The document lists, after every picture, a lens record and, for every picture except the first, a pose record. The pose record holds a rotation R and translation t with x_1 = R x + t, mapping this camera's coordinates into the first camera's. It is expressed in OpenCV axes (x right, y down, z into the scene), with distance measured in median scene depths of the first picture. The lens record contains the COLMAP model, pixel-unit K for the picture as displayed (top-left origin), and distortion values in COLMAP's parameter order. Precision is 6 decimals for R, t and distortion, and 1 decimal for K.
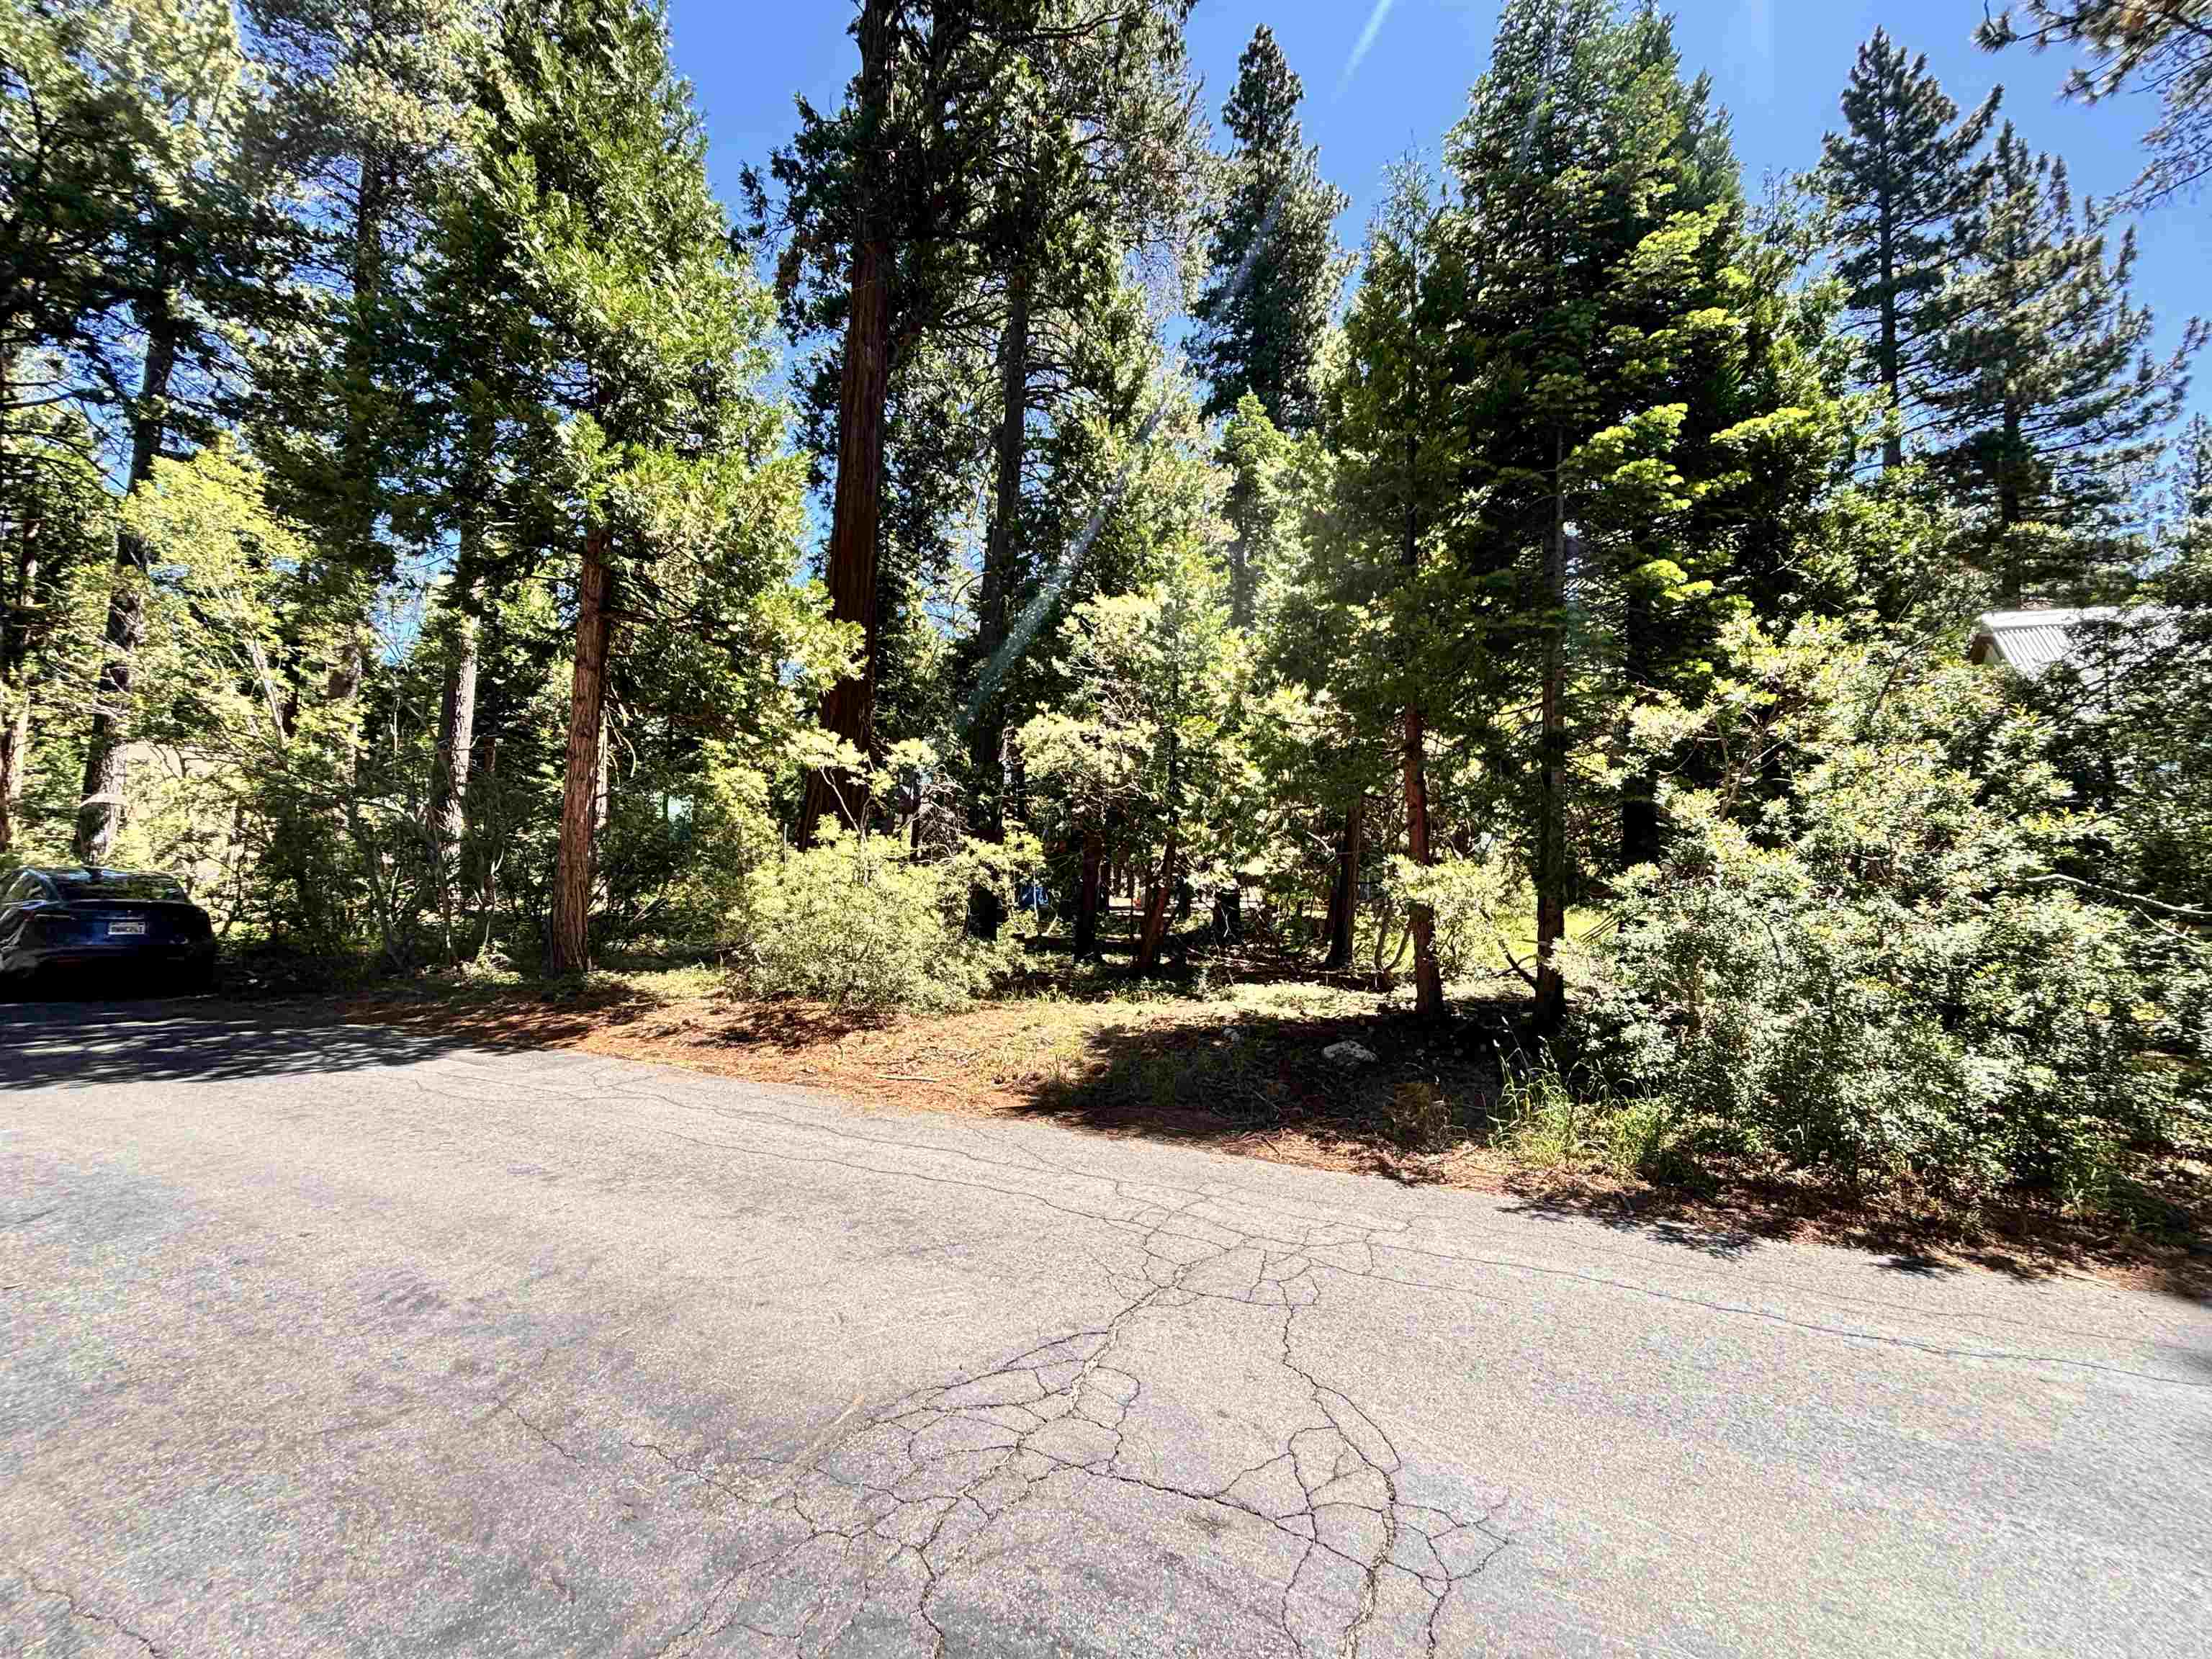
lens RADIAL K [[884.9, 0, 1109.0], [0, 884.9, 830.3], [0, 0, 1]] dist [0.000239, 0.000284]
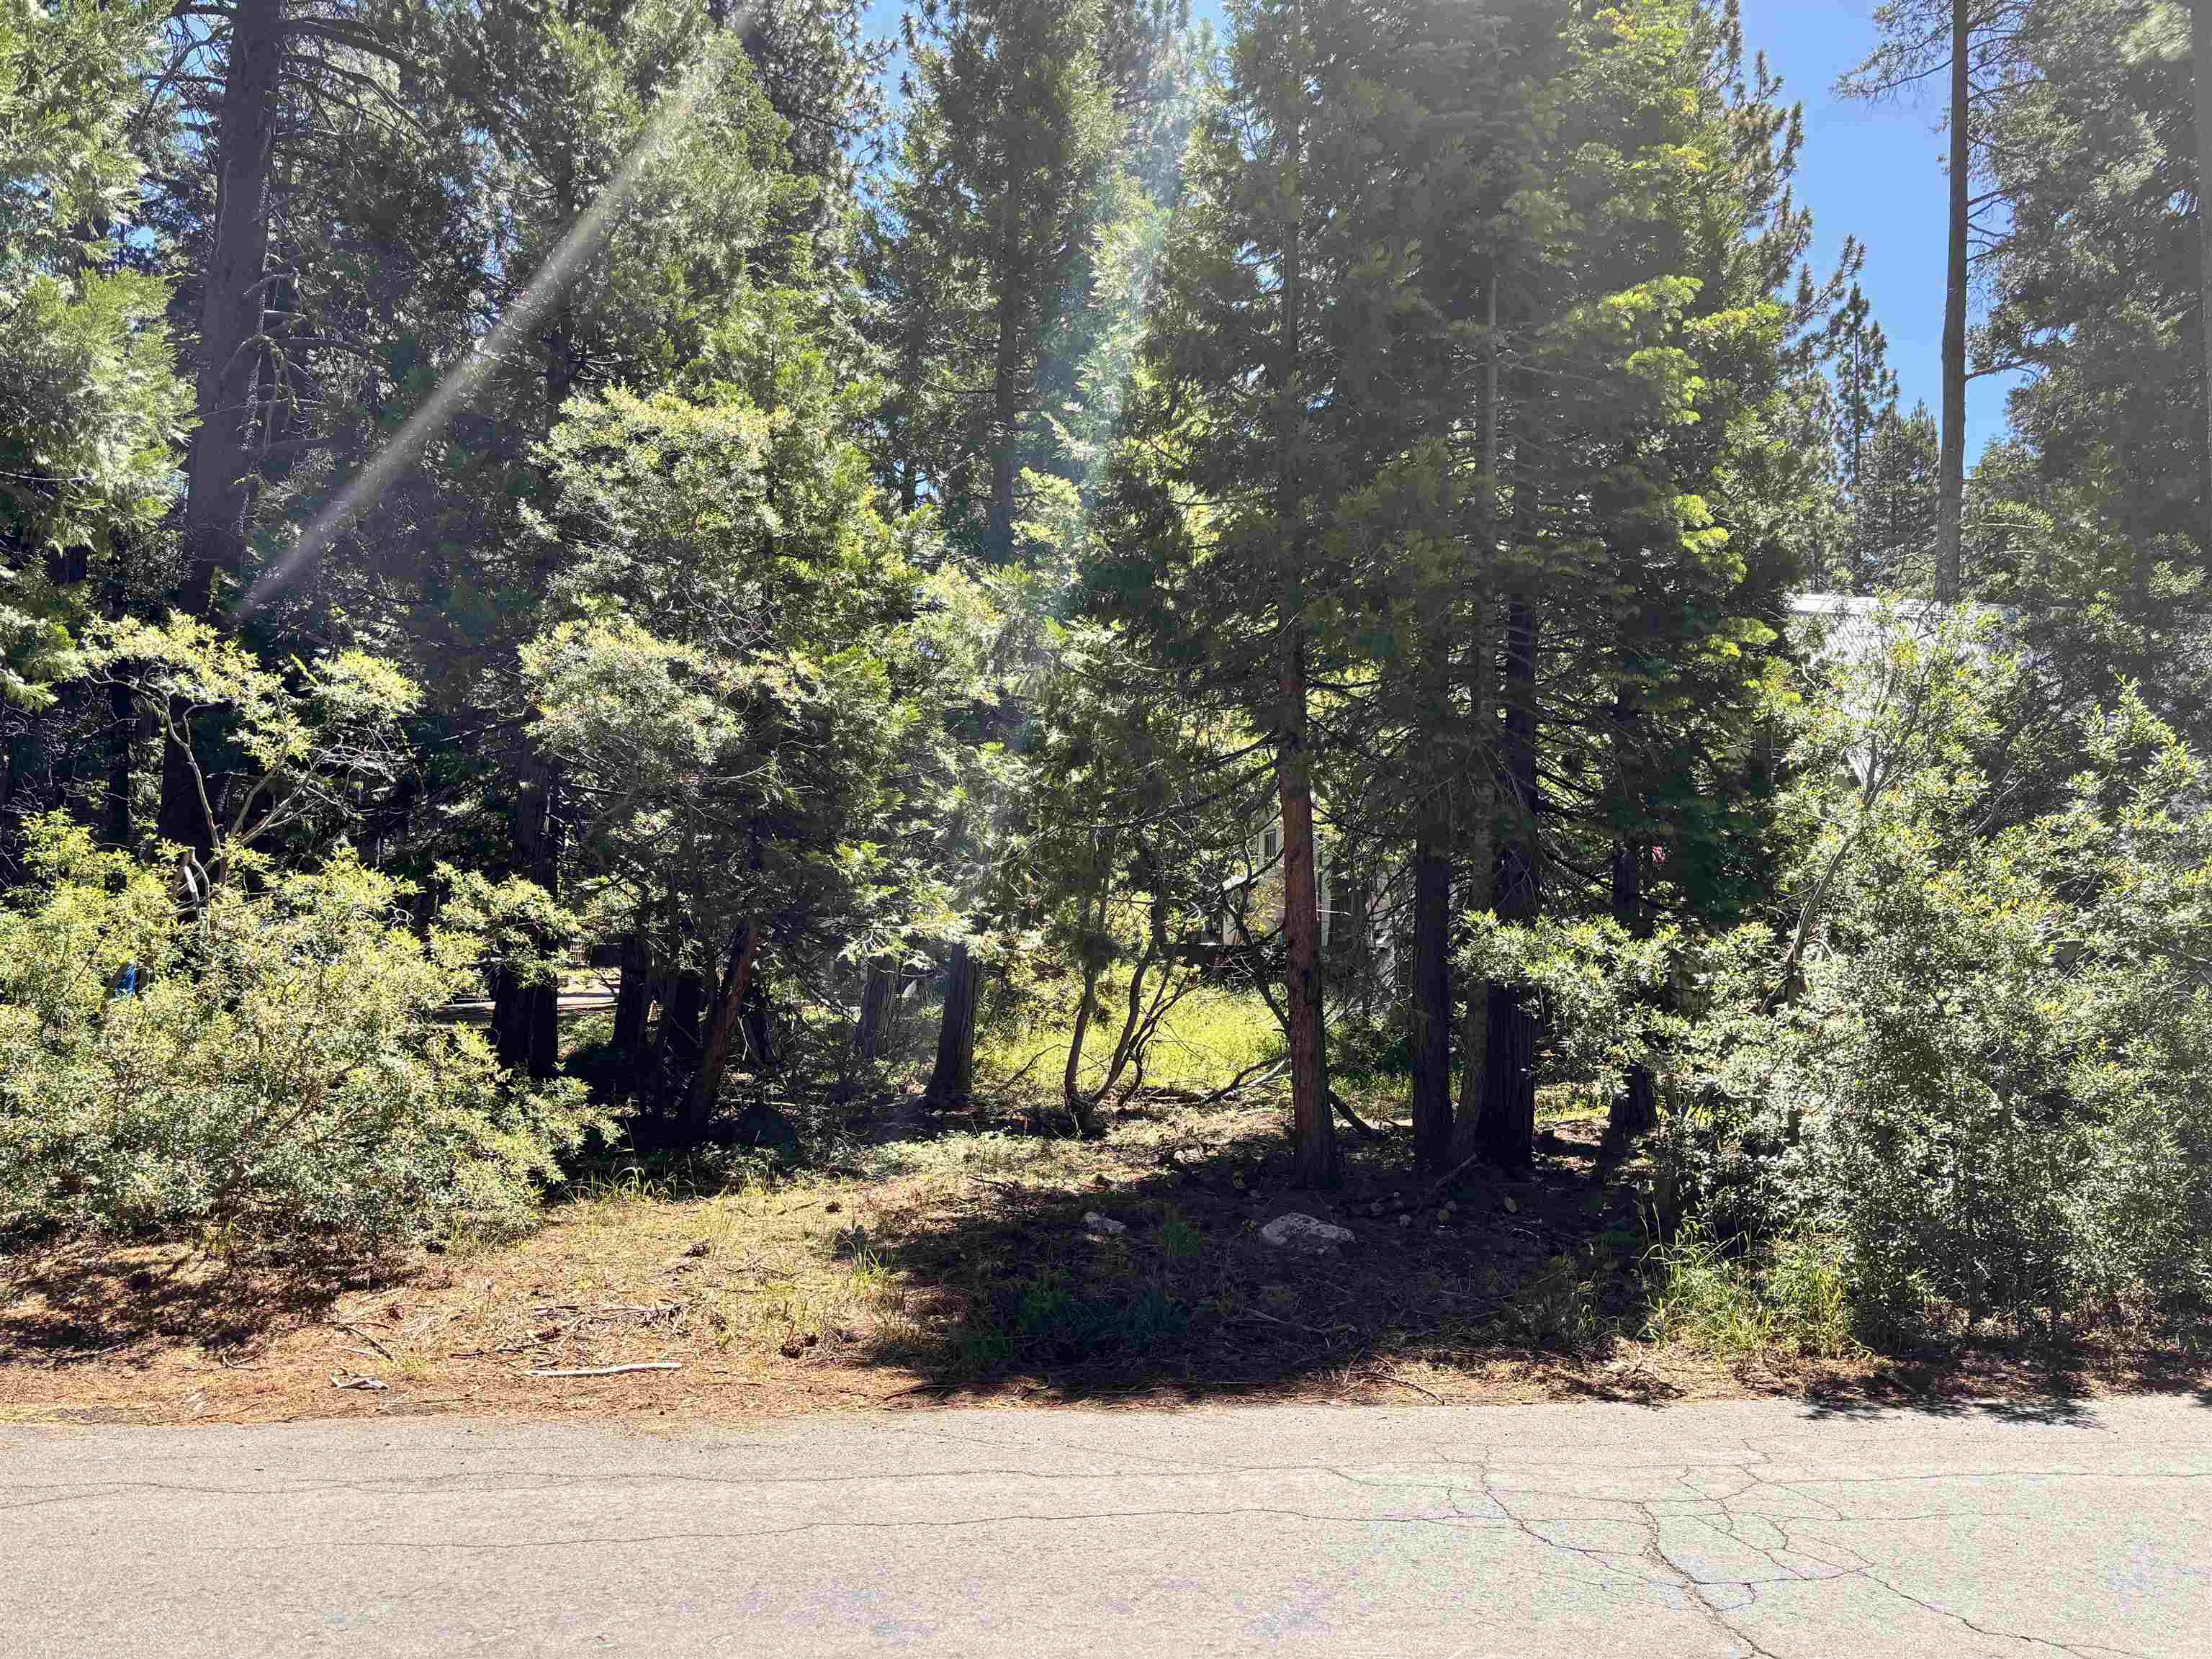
lens RADIAL K [[1666.2, 0, 1116.4], [0, 1666.2, 841.4], [0, 0, 1]] dist [0.036279, -0.029933]
pose [[0.866847, 0.022822, 0.498052, -0.275771], [-0.019315, 0.999739, -0.012193, -0.001574], [-0.498200, 0.000950, 0.867062, 0.041476]]
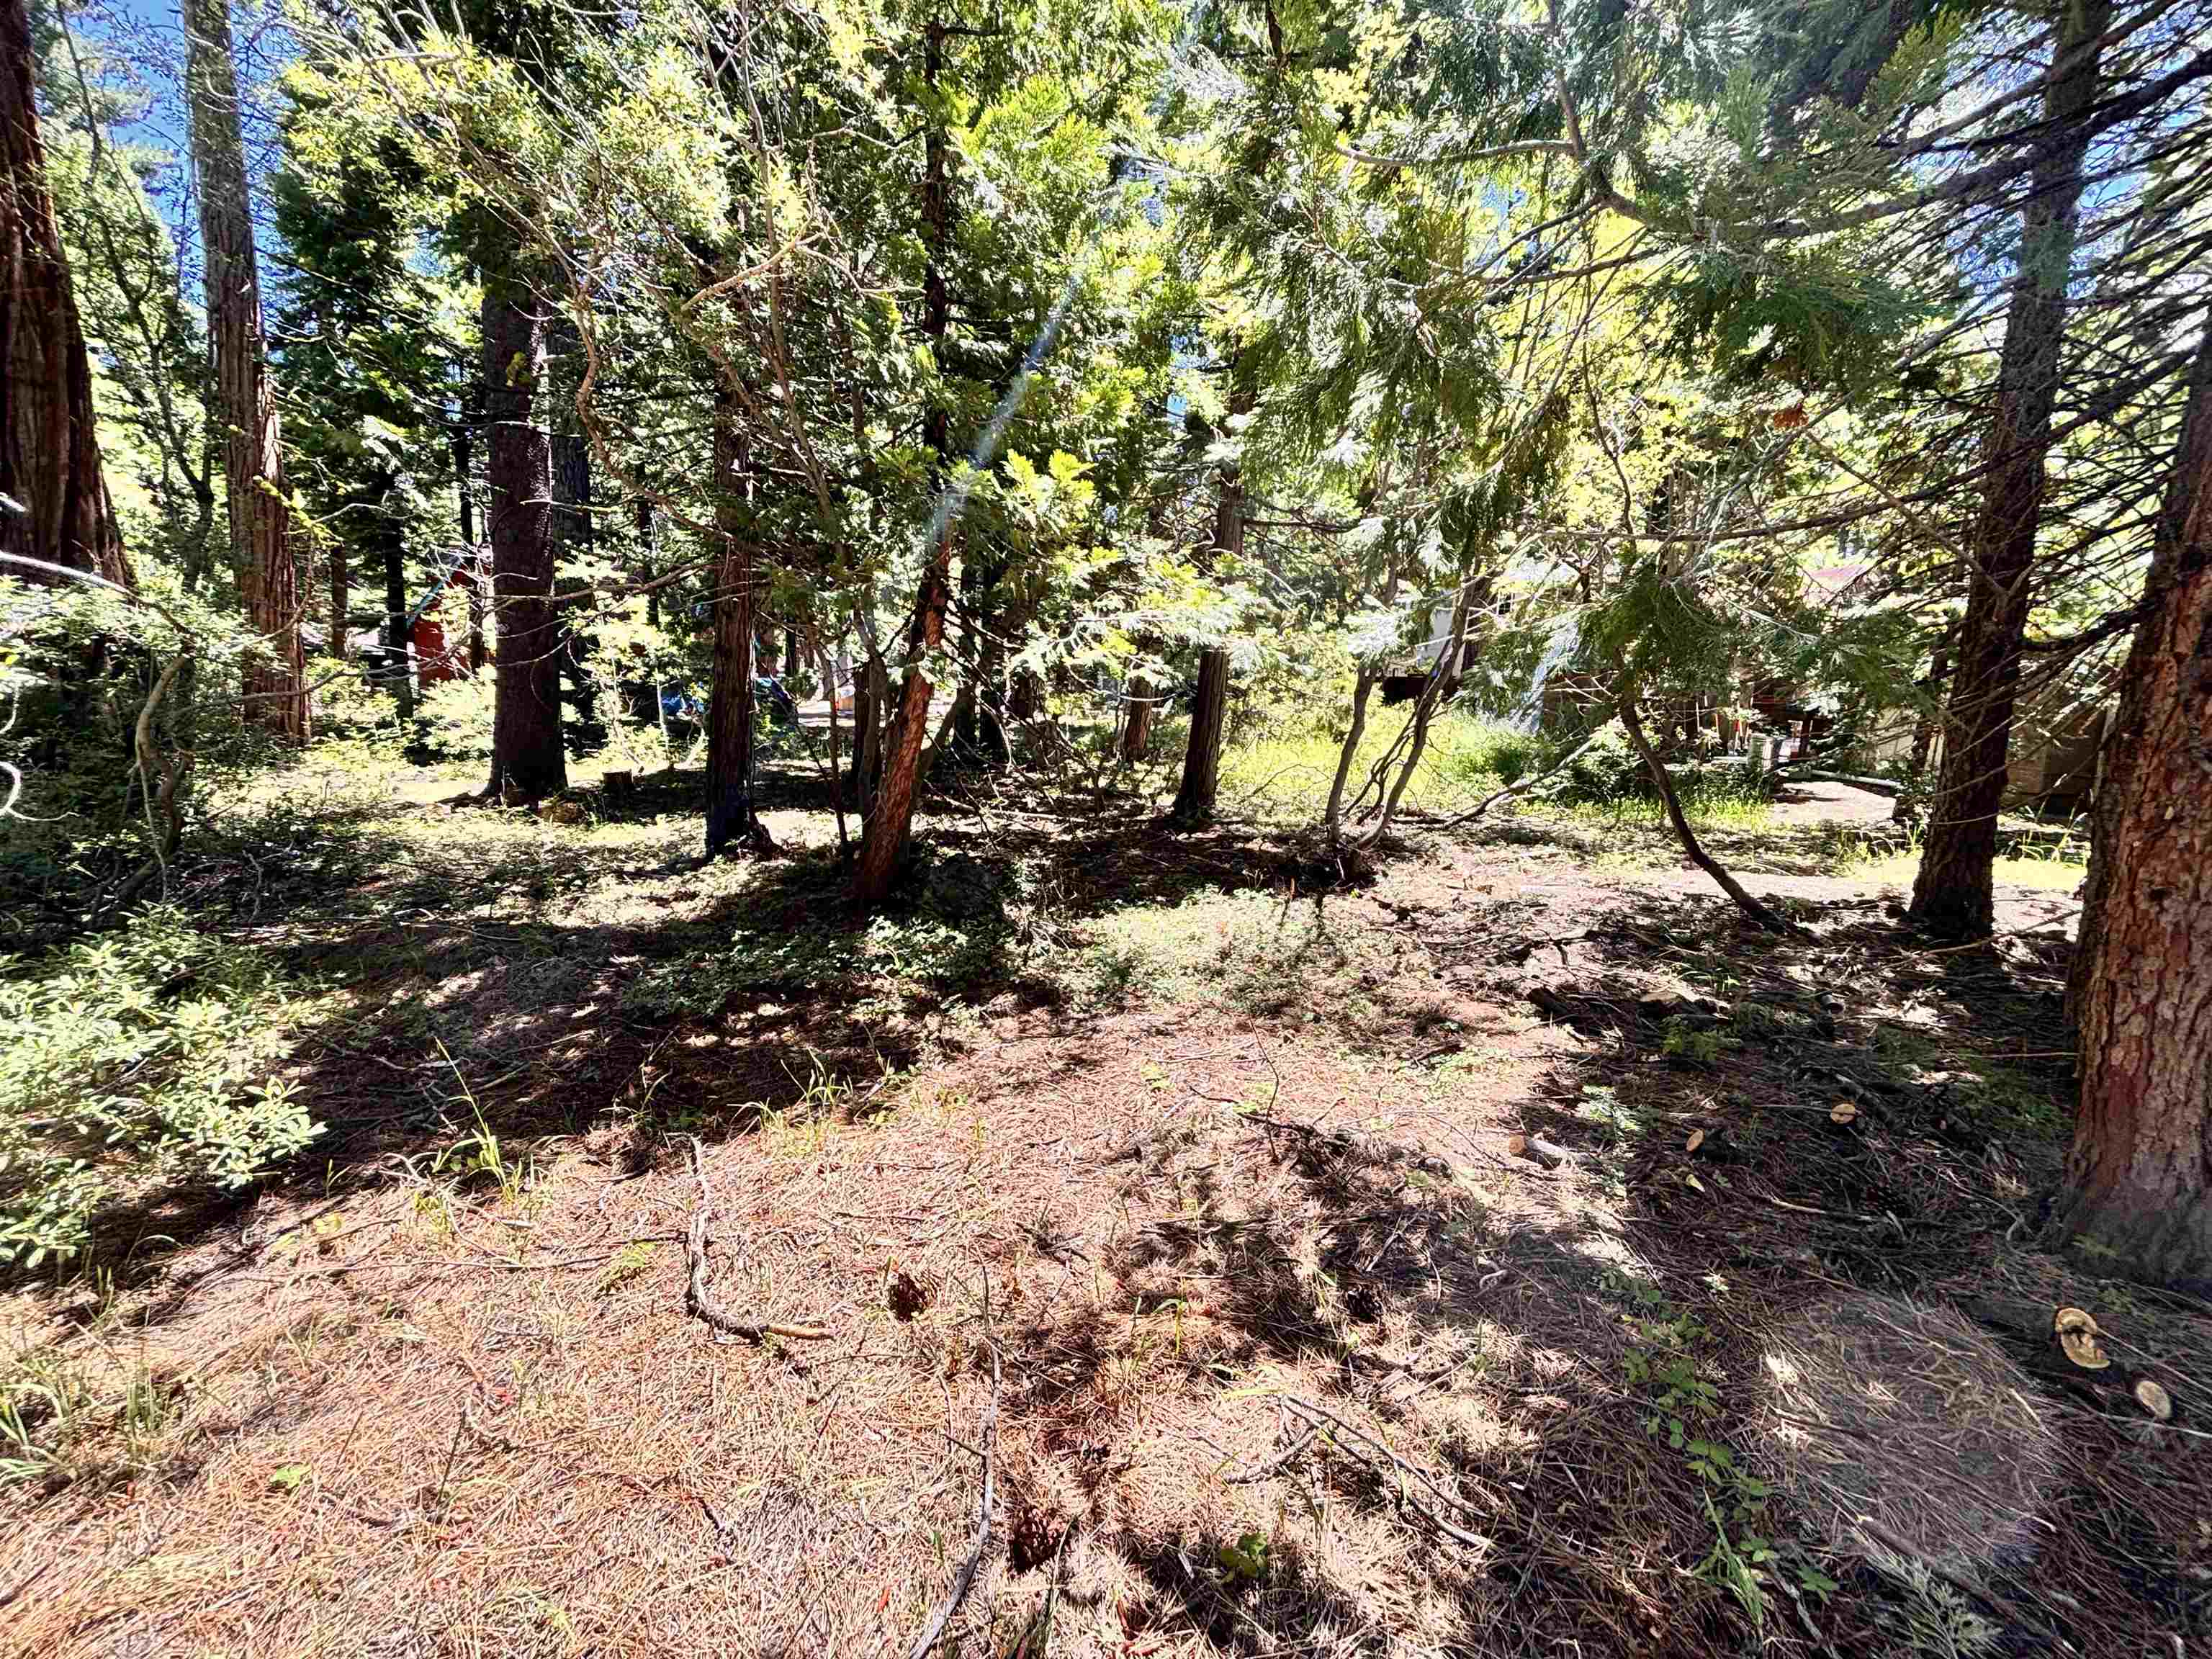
lens RADIAL K [[884.9, 0, 1104.4], [0, 884.9, 829.8], [0, 0, 1]] dist [0.000239, 0.000284]
pose [[0.948237, -0.056053, 0.312577, 0.016262], [-0.014672, 0.975515, 0.219445, 0.048091], [-0.317224, -0.212672, 0.924197, 0.697575]]
